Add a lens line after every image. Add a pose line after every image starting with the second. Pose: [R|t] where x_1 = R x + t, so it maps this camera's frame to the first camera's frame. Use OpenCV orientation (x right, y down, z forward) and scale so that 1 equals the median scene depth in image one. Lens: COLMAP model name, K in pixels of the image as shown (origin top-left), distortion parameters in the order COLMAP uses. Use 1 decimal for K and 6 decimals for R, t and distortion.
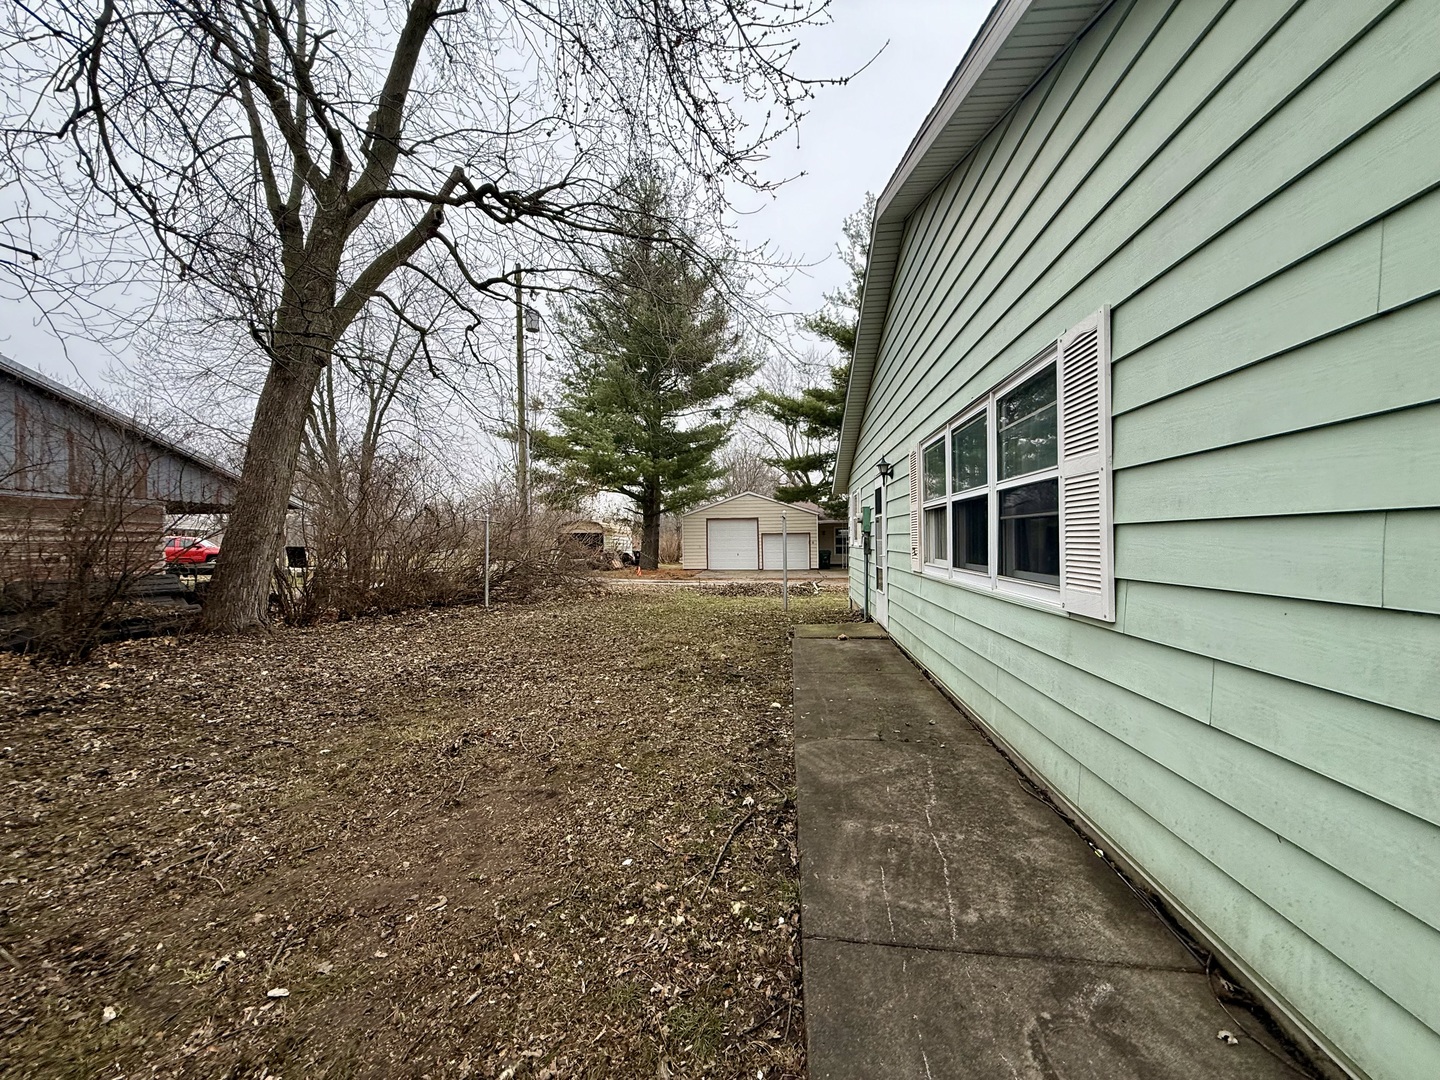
lens RADIAL K [[572.6, 0, 716.2], [0, 572.6, 539.0], [0, 0, 1]] dist [-0.000685, 0.000258]
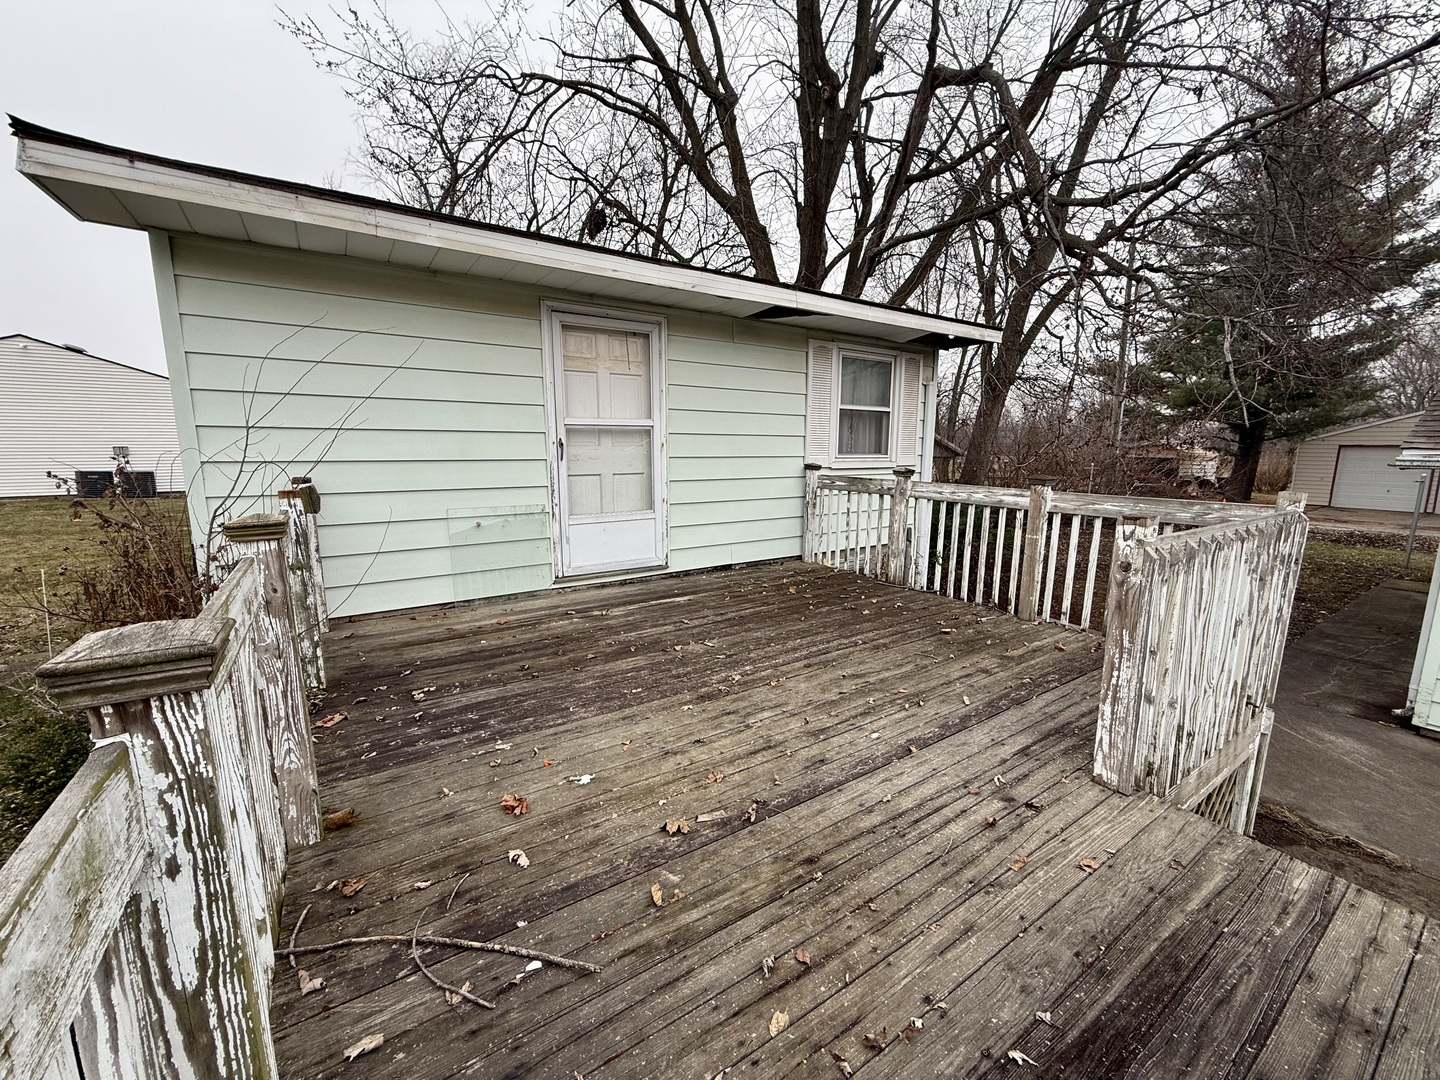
lens RADIAL K [[572.6, 0, 716.2], [0, 572.6, 539.0], [0, 0, 1]] dist [-0.000685, 0.000258]
pose [[0.659141, 0.136834, -0.739466, 0.021887], [-0.010339, 0.984863, 0.173028, -0.039262], [0.751948, -0.106404, 0.650578, -0.257988]]
